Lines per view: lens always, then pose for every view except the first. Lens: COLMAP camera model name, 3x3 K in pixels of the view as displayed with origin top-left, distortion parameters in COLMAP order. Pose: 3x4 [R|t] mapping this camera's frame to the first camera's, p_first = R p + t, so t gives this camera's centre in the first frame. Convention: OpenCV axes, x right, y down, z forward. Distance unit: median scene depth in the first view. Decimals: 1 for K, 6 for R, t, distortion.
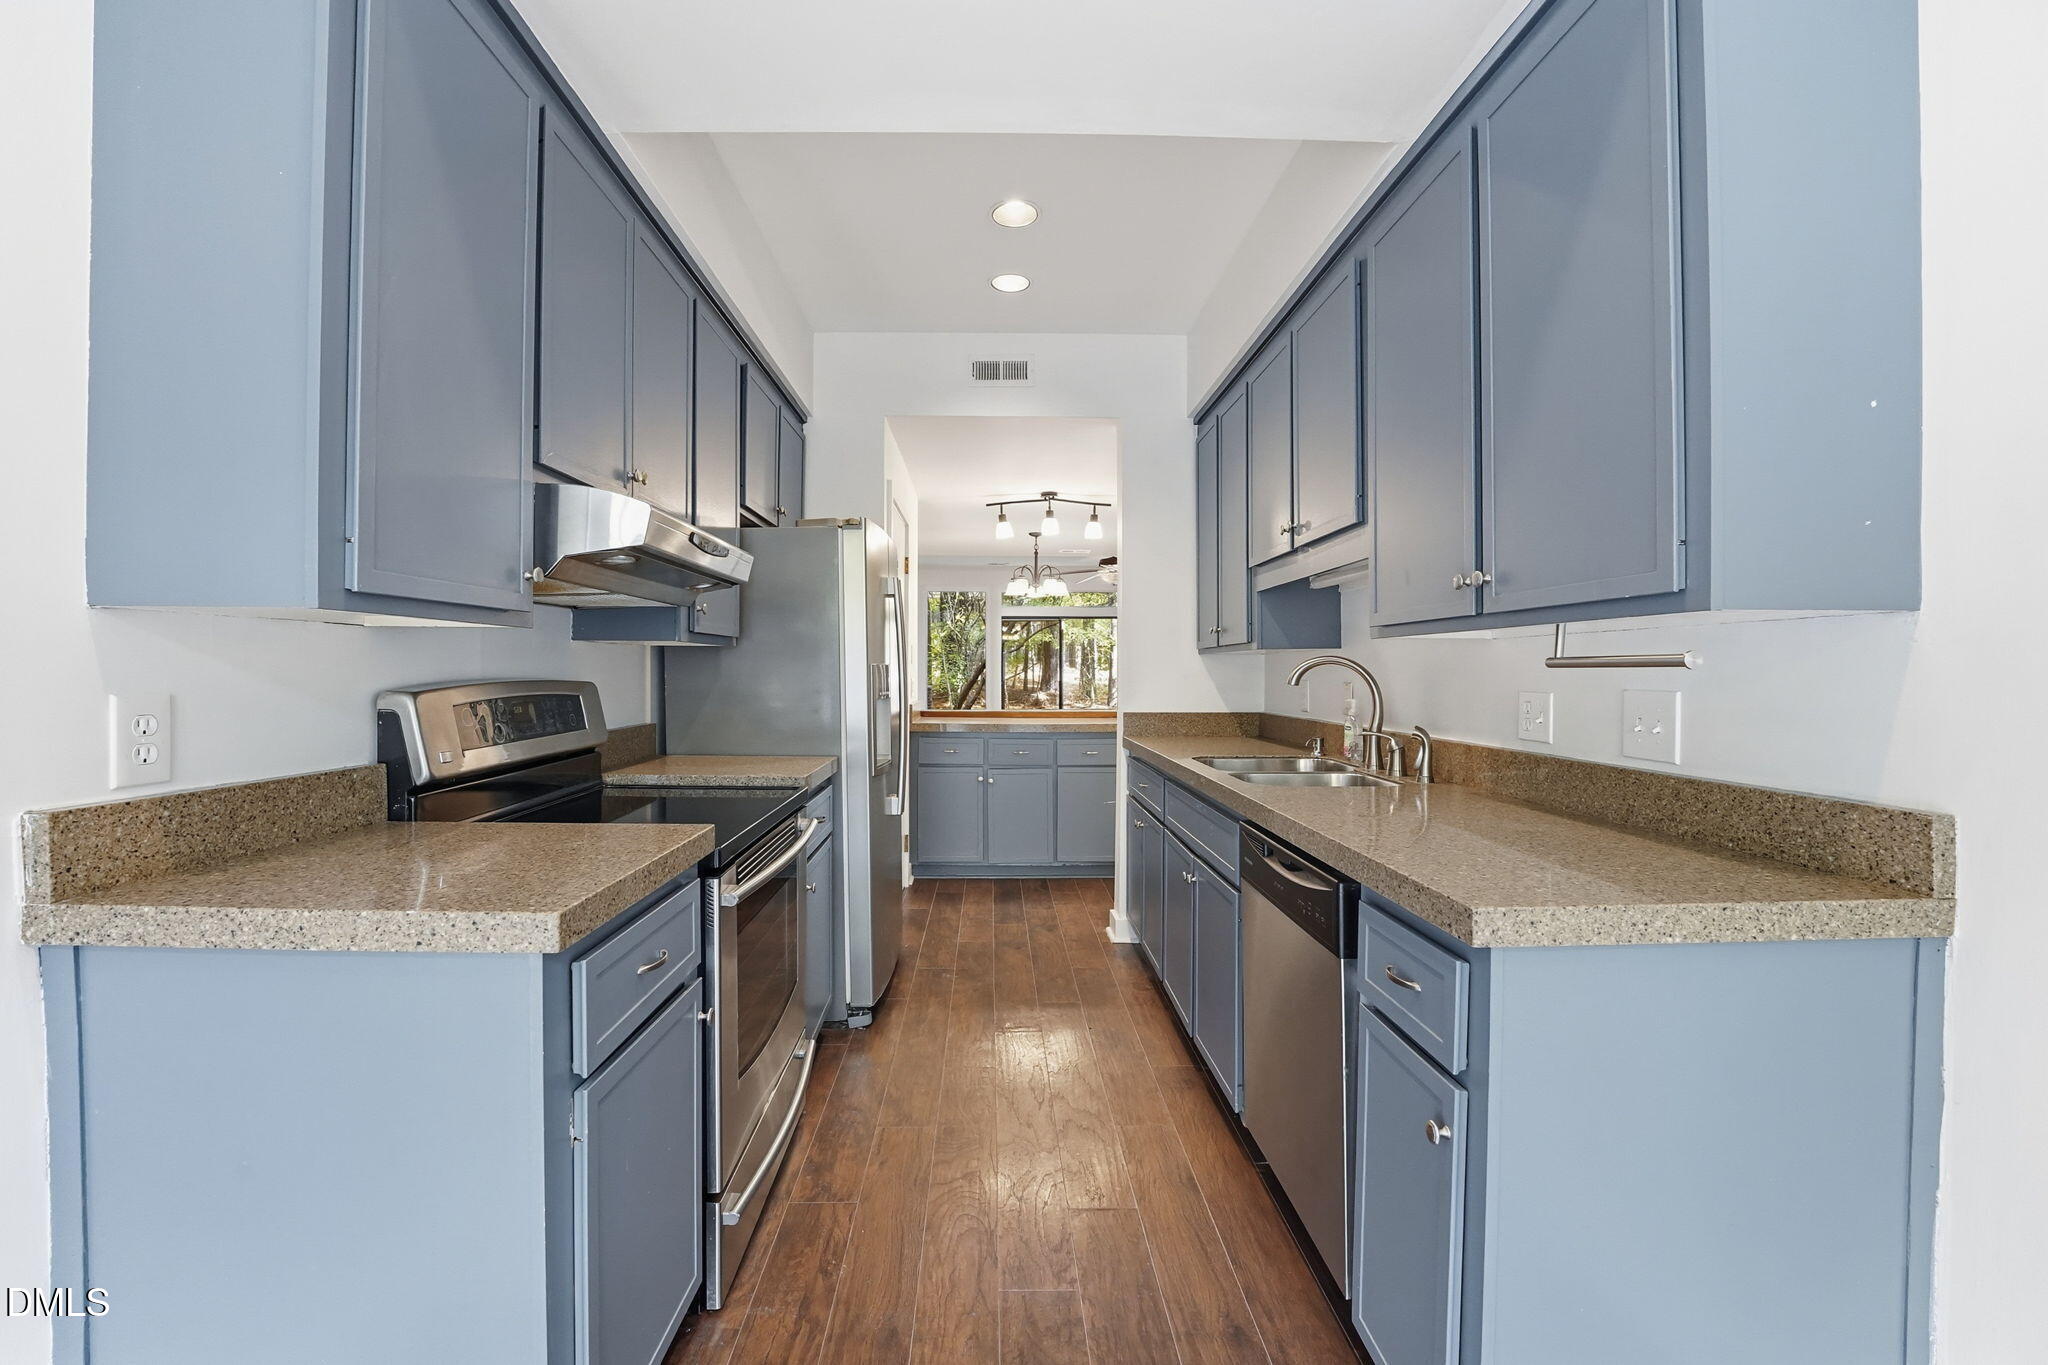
lens RADIAL K [[836.2, 0, 1025.3], [0, 836.2, 678.0], [0, 0, 1]] dist [-0.026939, 0.003540]
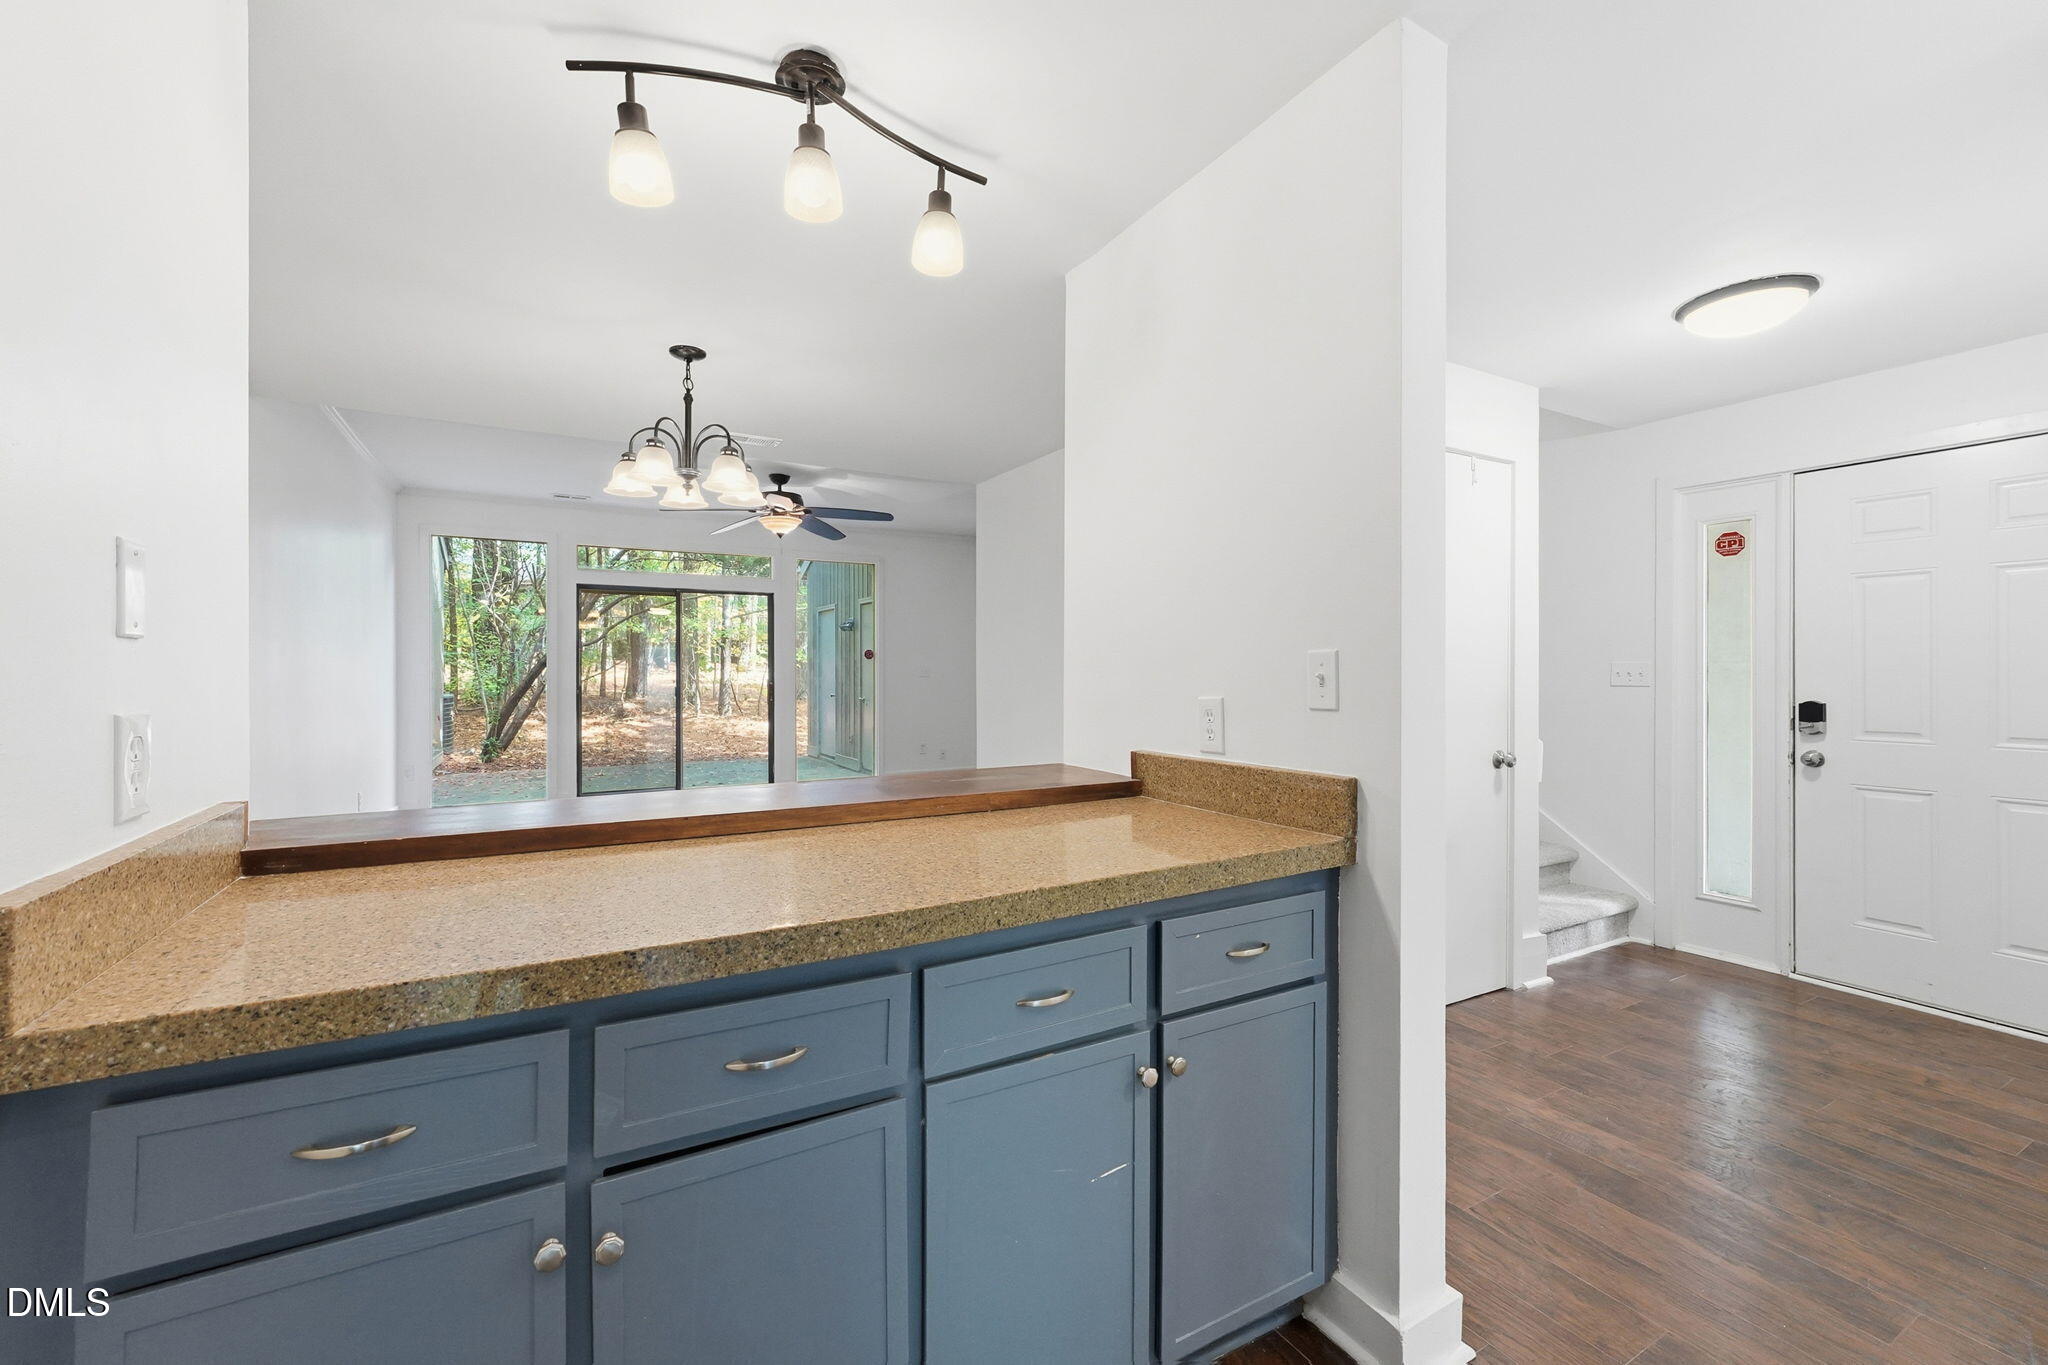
lens RADIAL K [[836.2, 0, 1019.4], [0, 836.2, 683.7], [0, 0, 1]] dist [-0.026939, 0.003540]
pose [[0.889653, -0.005209, 0.456608, -0.009691], [0.002720, 0.999978, 0.006107, -0.001968], [-0.456630, -0.004191, 0.889647, 0.176232]]
